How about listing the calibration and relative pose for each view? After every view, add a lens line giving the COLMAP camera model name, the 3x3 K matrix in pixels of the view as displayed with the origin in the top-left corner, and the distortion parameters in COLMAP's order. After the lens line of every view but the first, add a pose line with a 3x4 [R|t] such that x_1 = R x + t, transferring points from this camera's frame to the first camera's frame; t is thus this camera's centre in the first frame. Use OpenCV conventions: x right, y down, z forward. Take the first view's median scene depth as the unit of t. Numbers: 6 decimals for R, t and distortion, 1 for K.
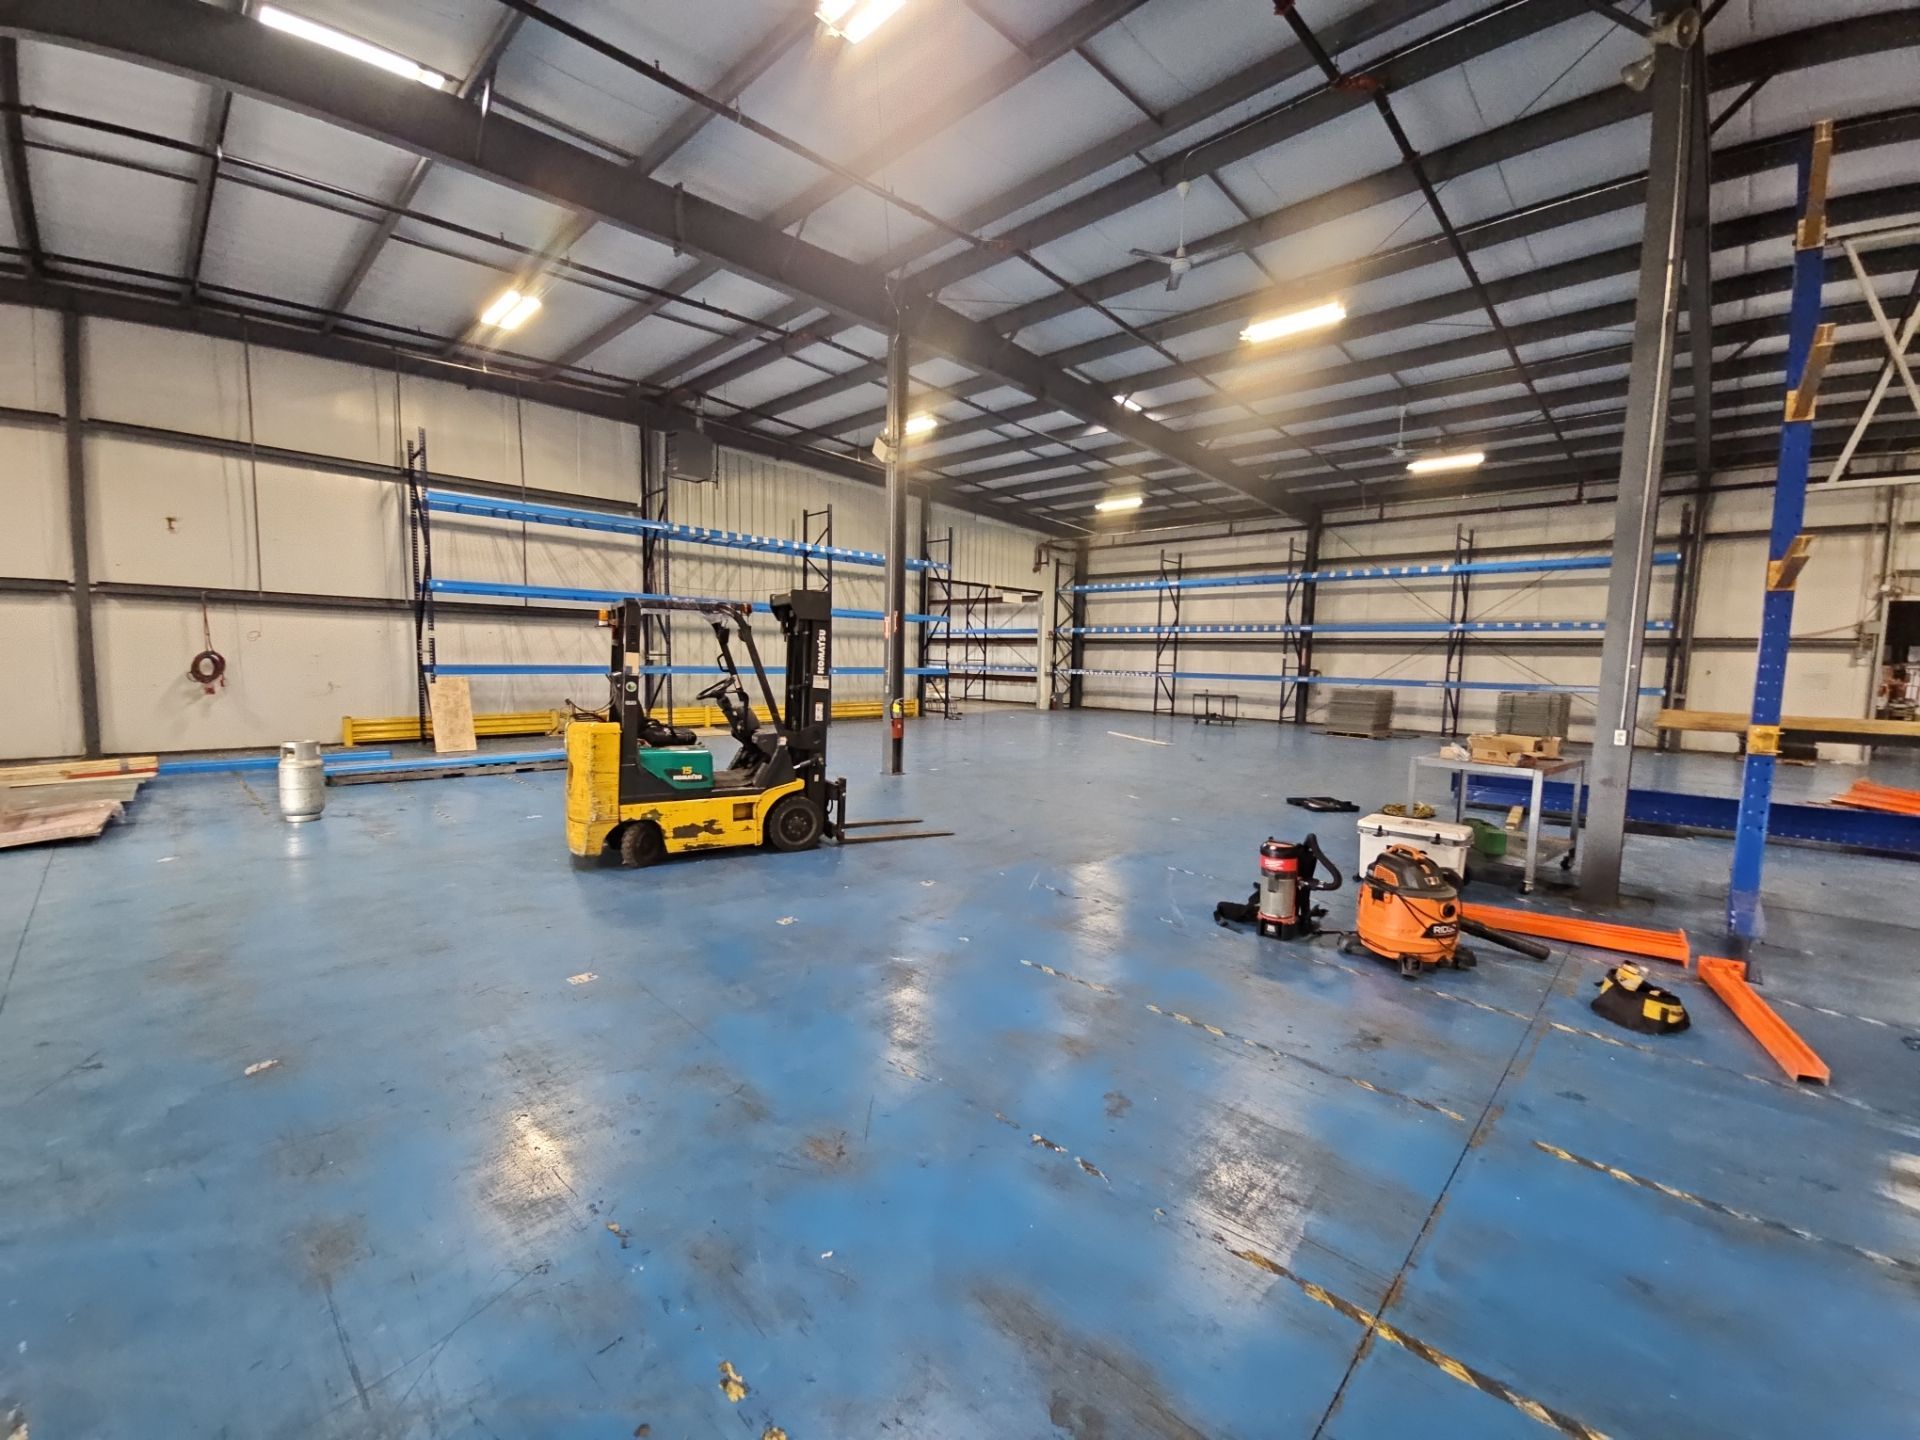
lens RADIAL K [[785.2, 0, 960.6], [0, 785.2, 732.8], [0, 0, 1]] dist [0.023276, -0.014854]
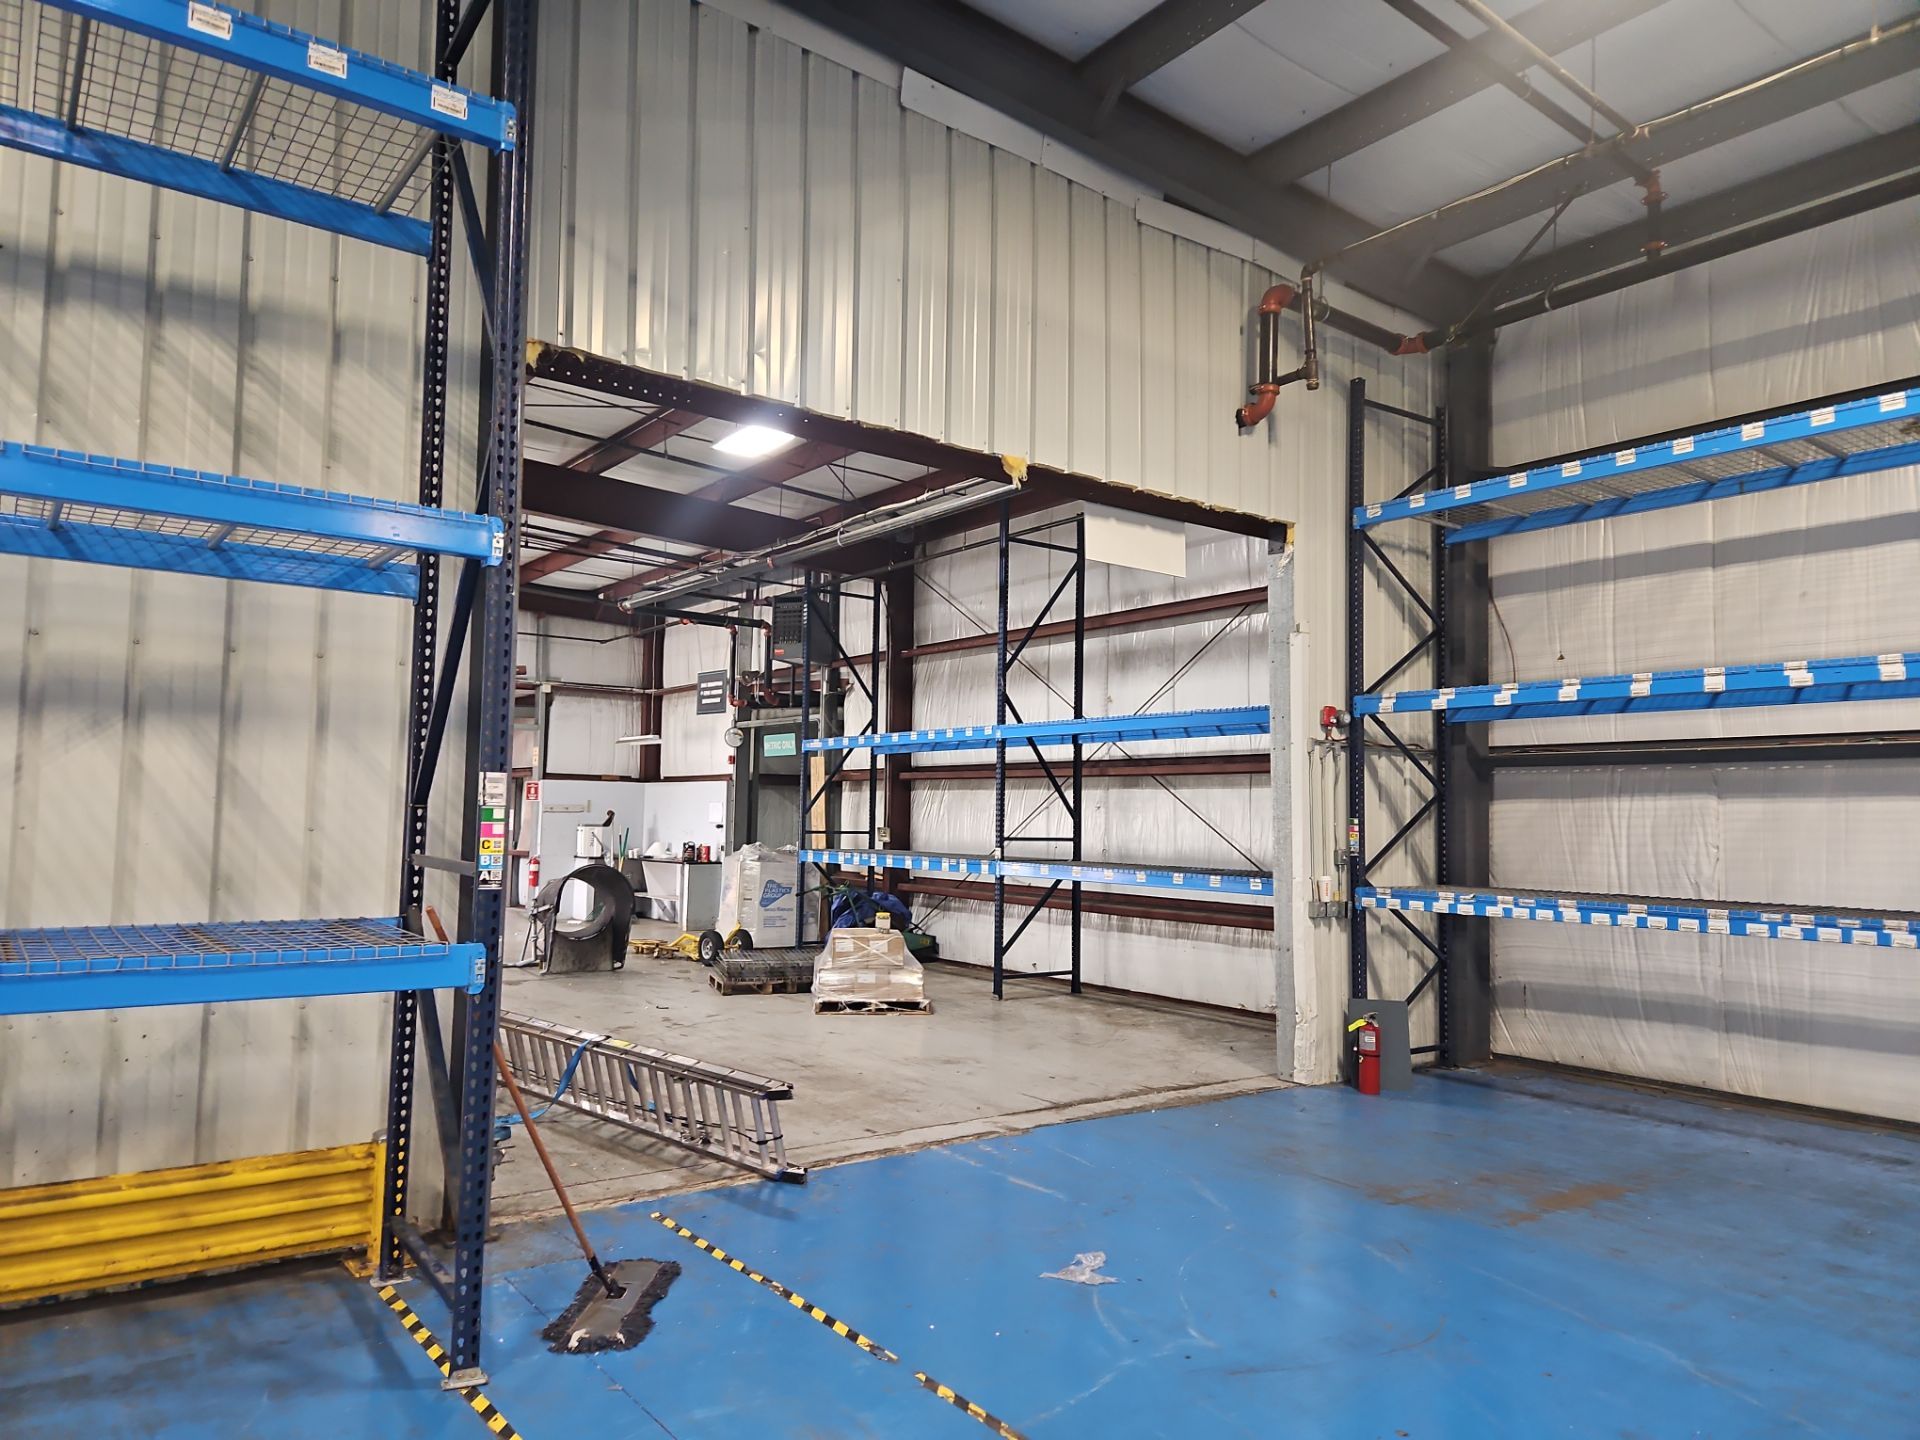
lens RADIAL K [[1274.1, 0, 932.5], [0, 1274.1, 734.5], [0, 0, 1]] dist [0.069074, -0.066574]
pose [[0.985285, -0.016463, -0.170123, 0.112760], [-0.011889, 0.986338, -0.164307, -0.108164], [0.170503, 0.163912, 0.971628, 1.087372]]
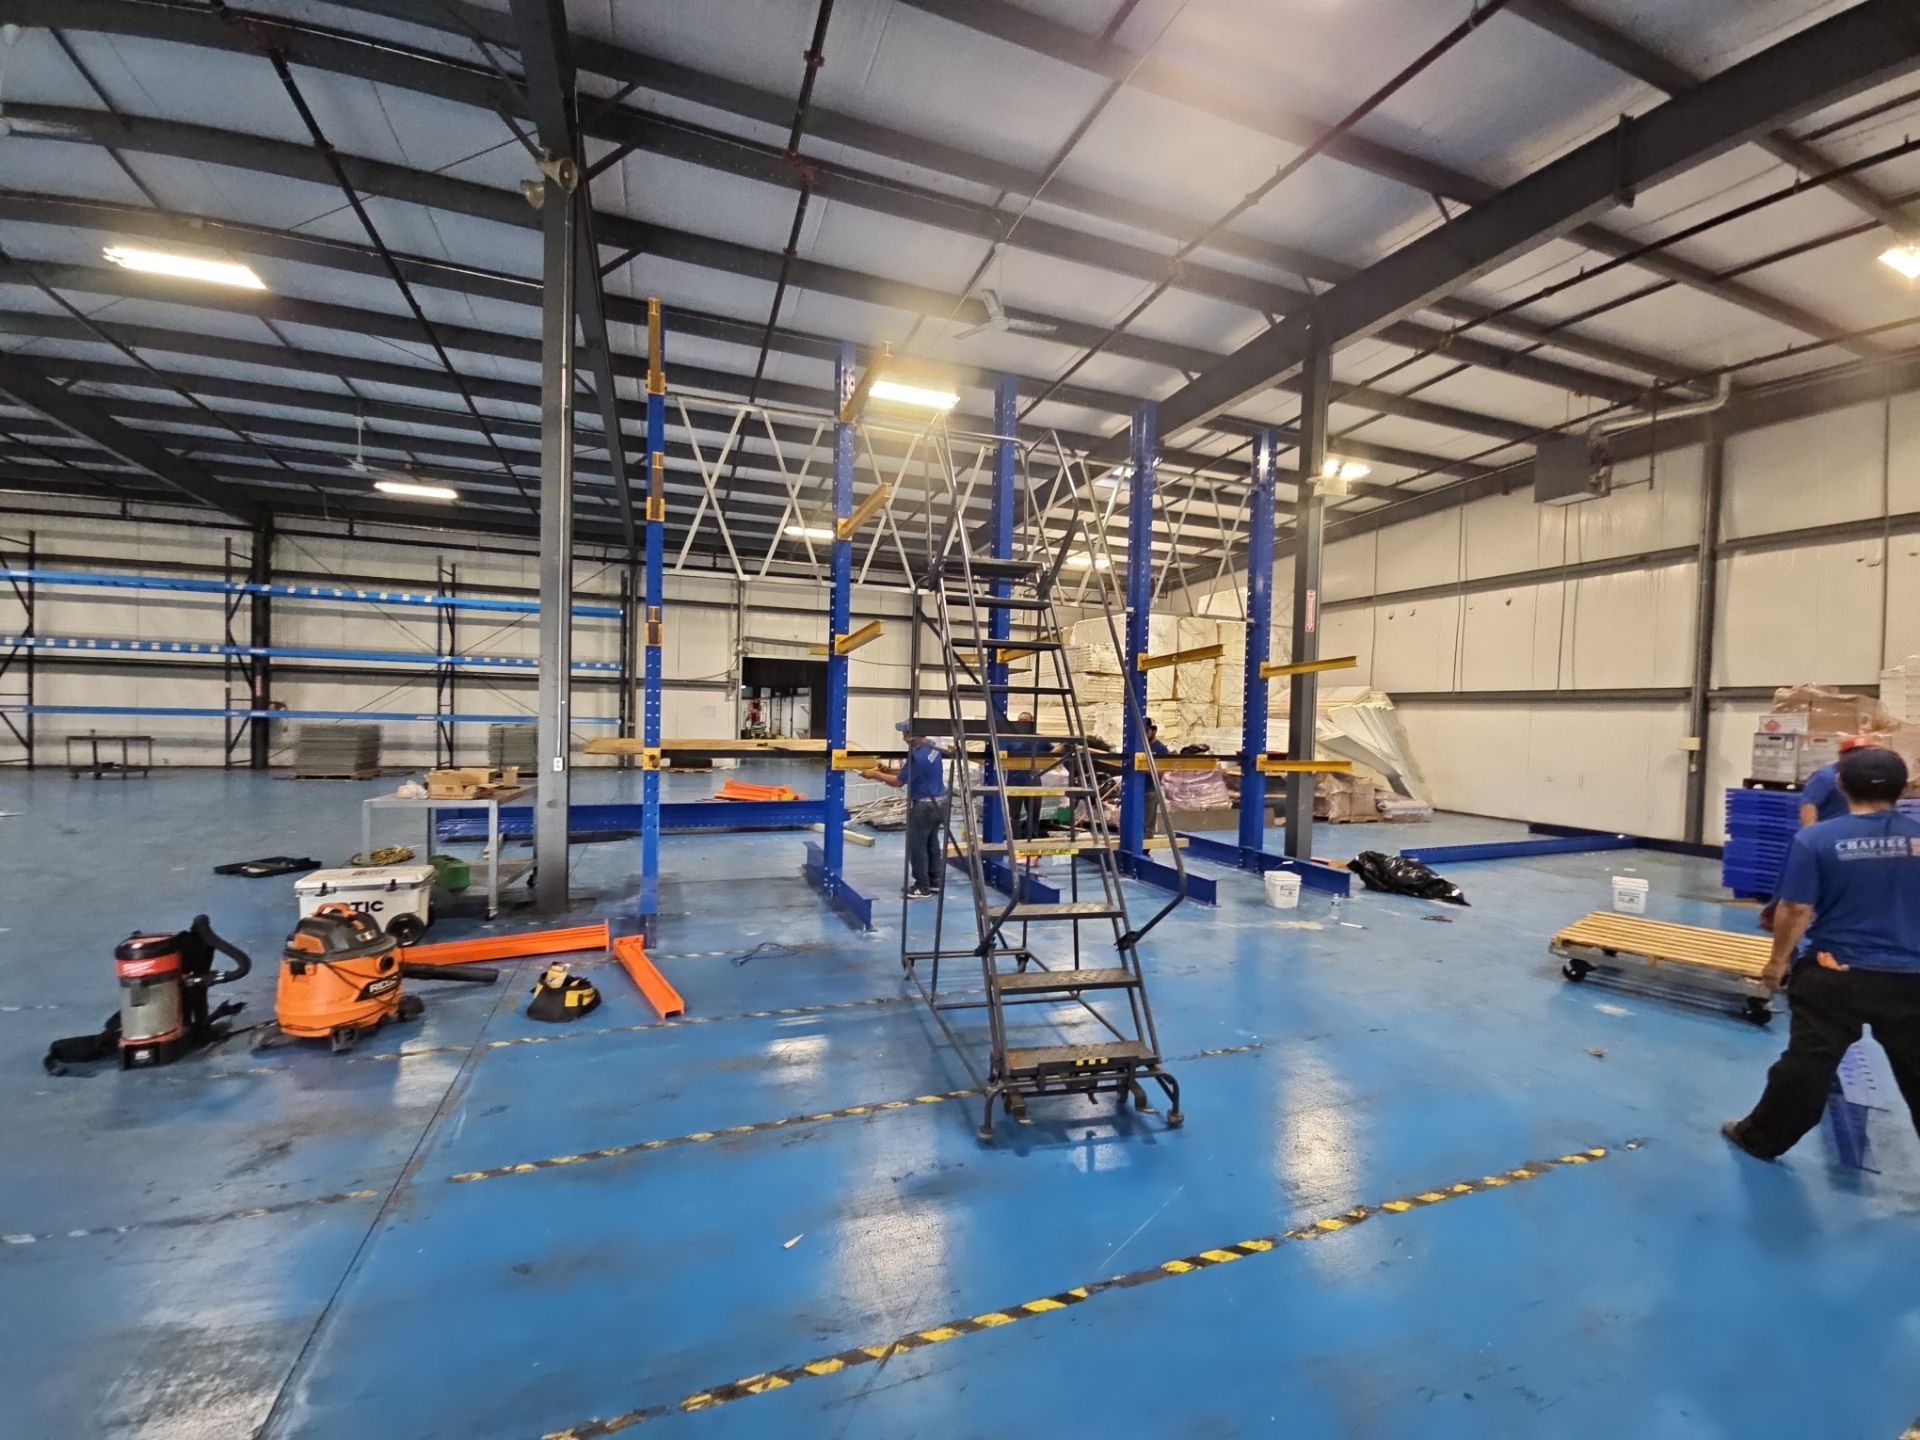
lens RADIAL K [[785.2, 0, 960.6], [0, 785.2, 732.8], [0, 0, 1]] dist [0.023276, -0.014854]
pose [[0.437215, -0.033274, 0.898741, 0.021359], [0.069388, 0.997585, 0.003178, -0.000736], [-0.896676, 0.060973, 0.438468, -0.009221]]
